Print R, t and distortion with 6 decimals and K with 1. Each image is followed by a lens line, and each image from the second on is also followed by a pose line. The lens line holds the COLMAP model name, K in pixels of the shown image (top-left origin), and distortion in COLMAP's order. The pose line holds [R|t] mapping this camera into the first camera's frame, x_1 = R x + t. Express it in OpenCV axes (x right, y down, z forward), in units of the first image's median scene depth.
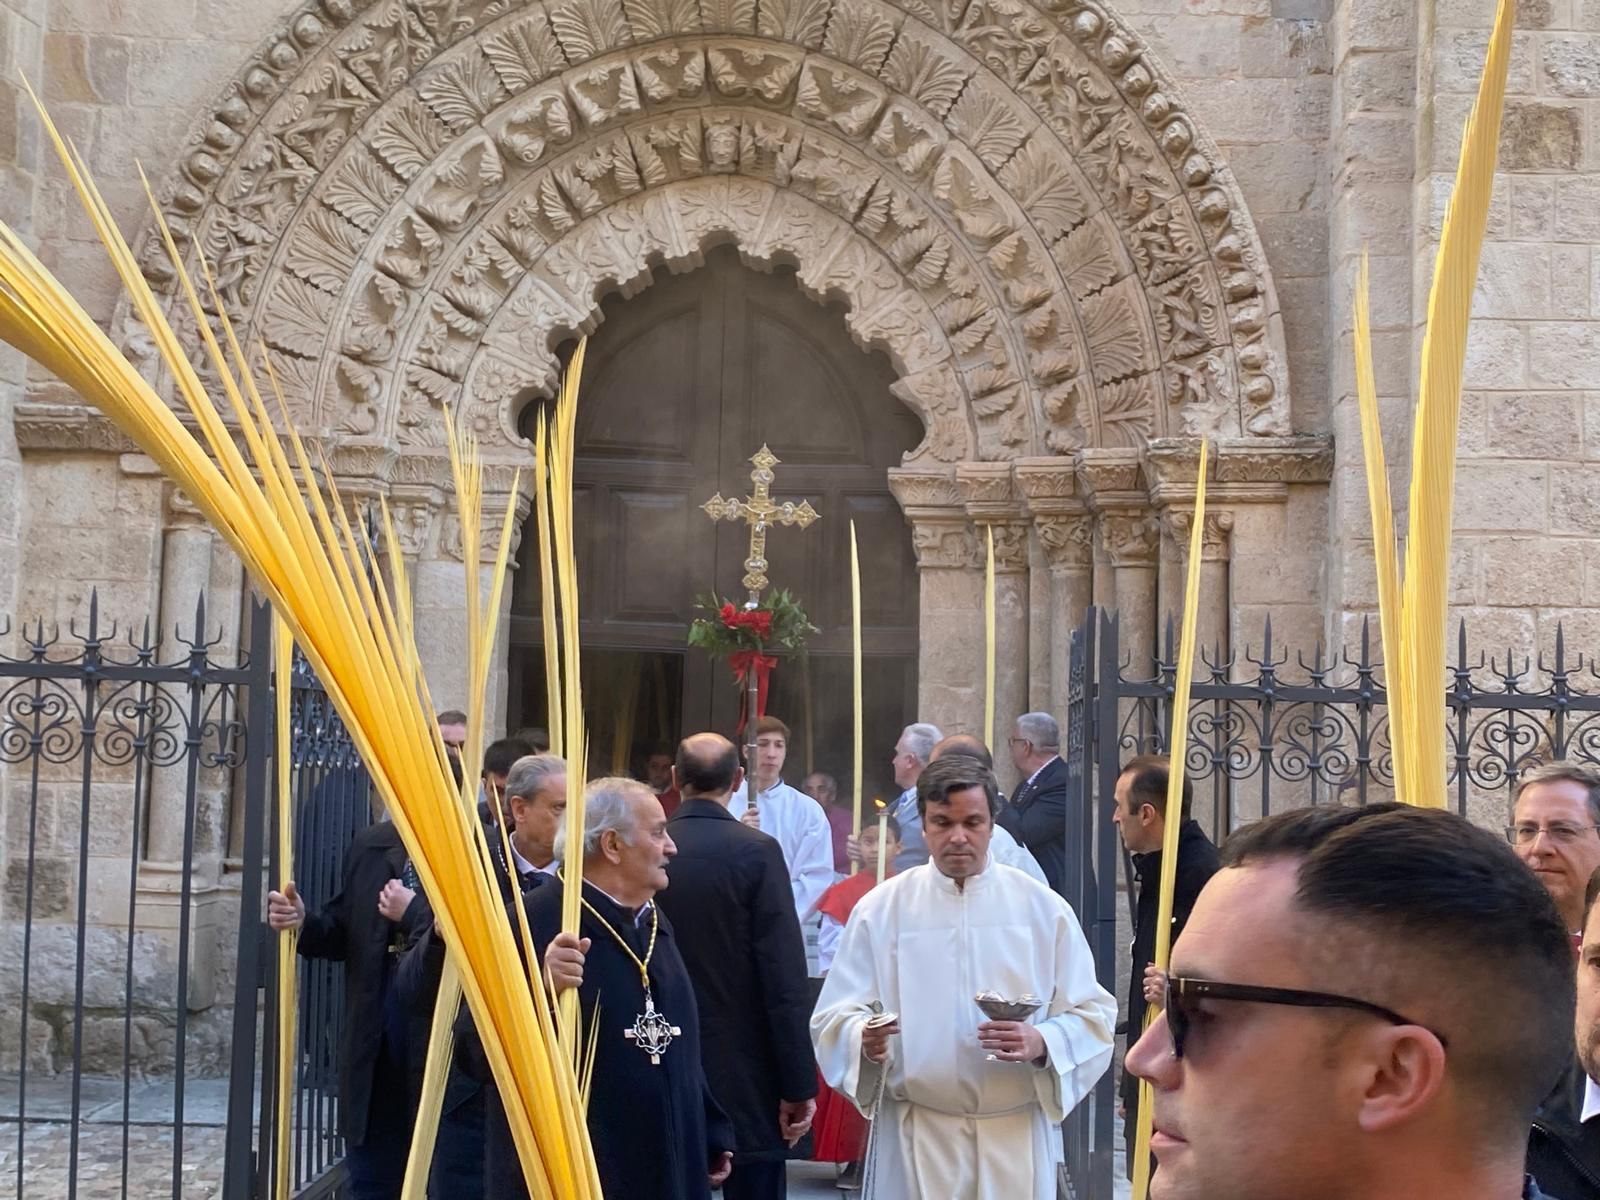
lens RADIAL K [[2229.5, 0, 808.3], [0, 2229.5, 598.0], [0, 0, 1]] dist [0.235625, -0.780774]
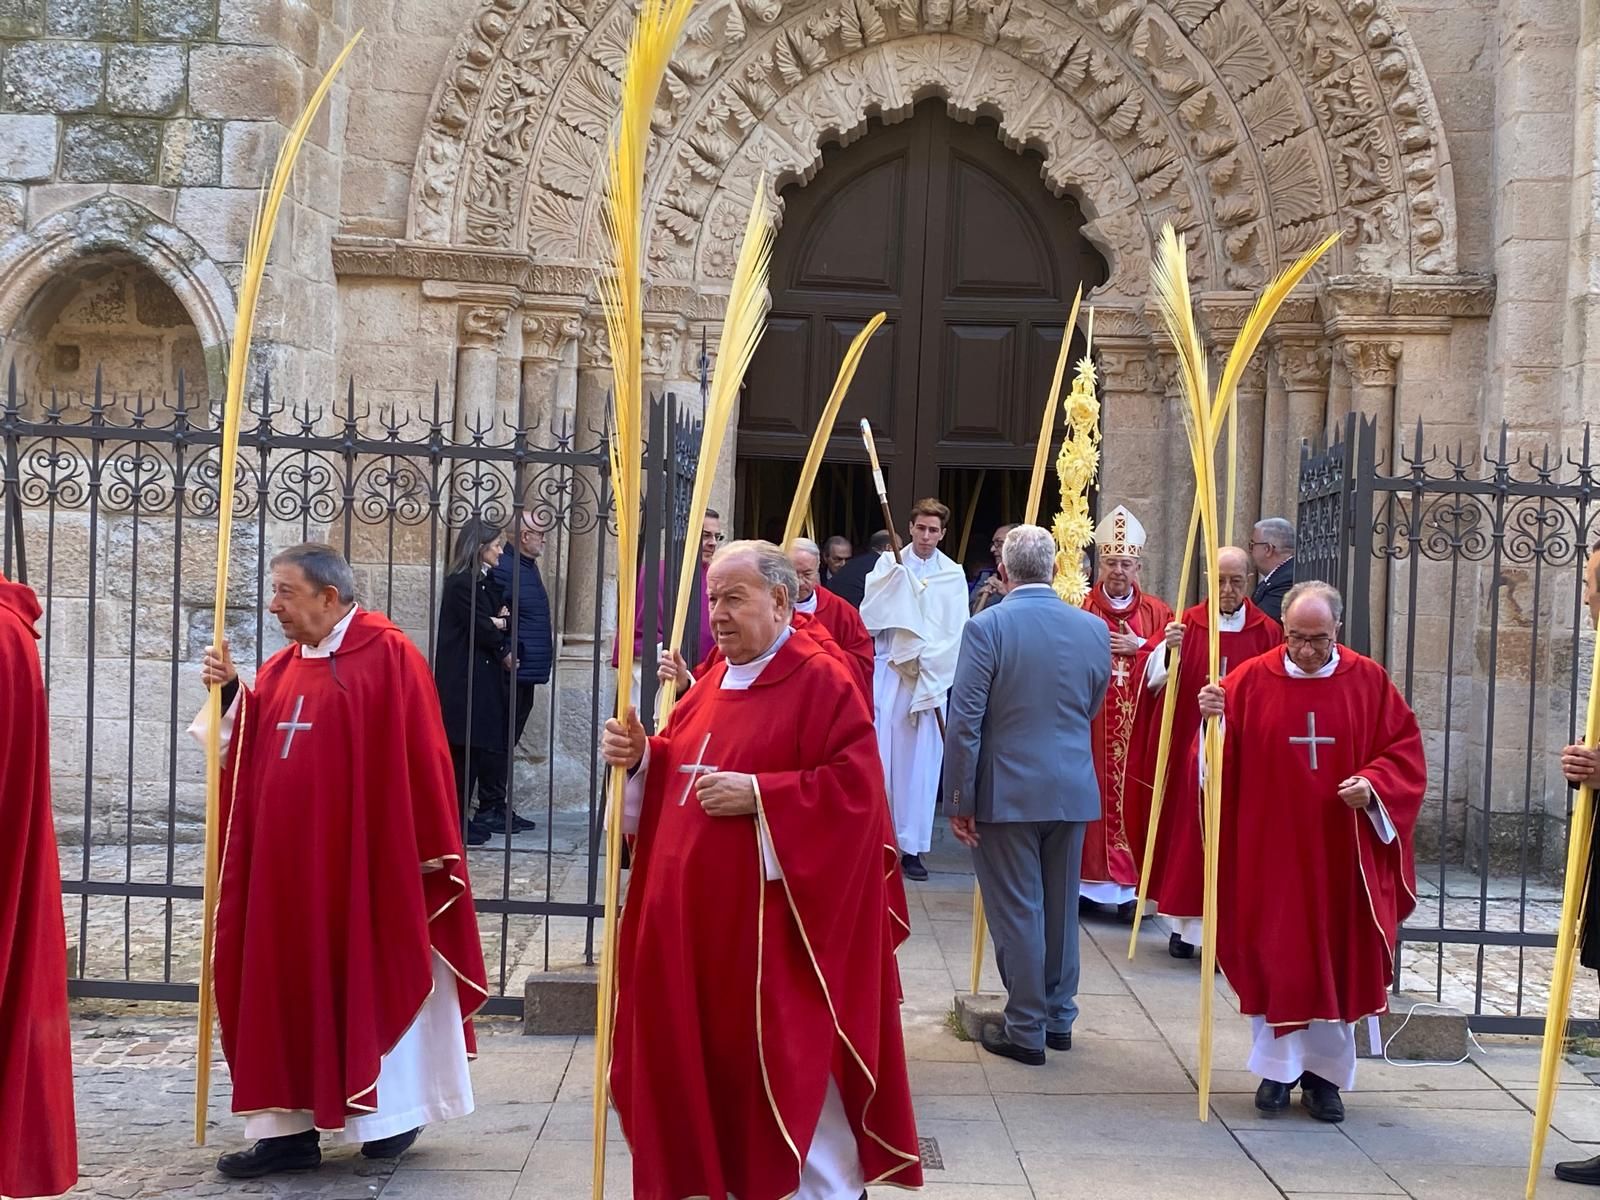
lens RADIAL K [[2083.7, 0, 807.7], [0, 2083.7, 580.6], [0, 0, 1]] dist [0.210510, -0.656142]
pose [[0.999581, 0.015573, -0.024390, -0.076956], [-0.013859, 0.997525, 0.068928, 0.011511], [0.025403, -0.068561, 0.997323, -0.066844]]
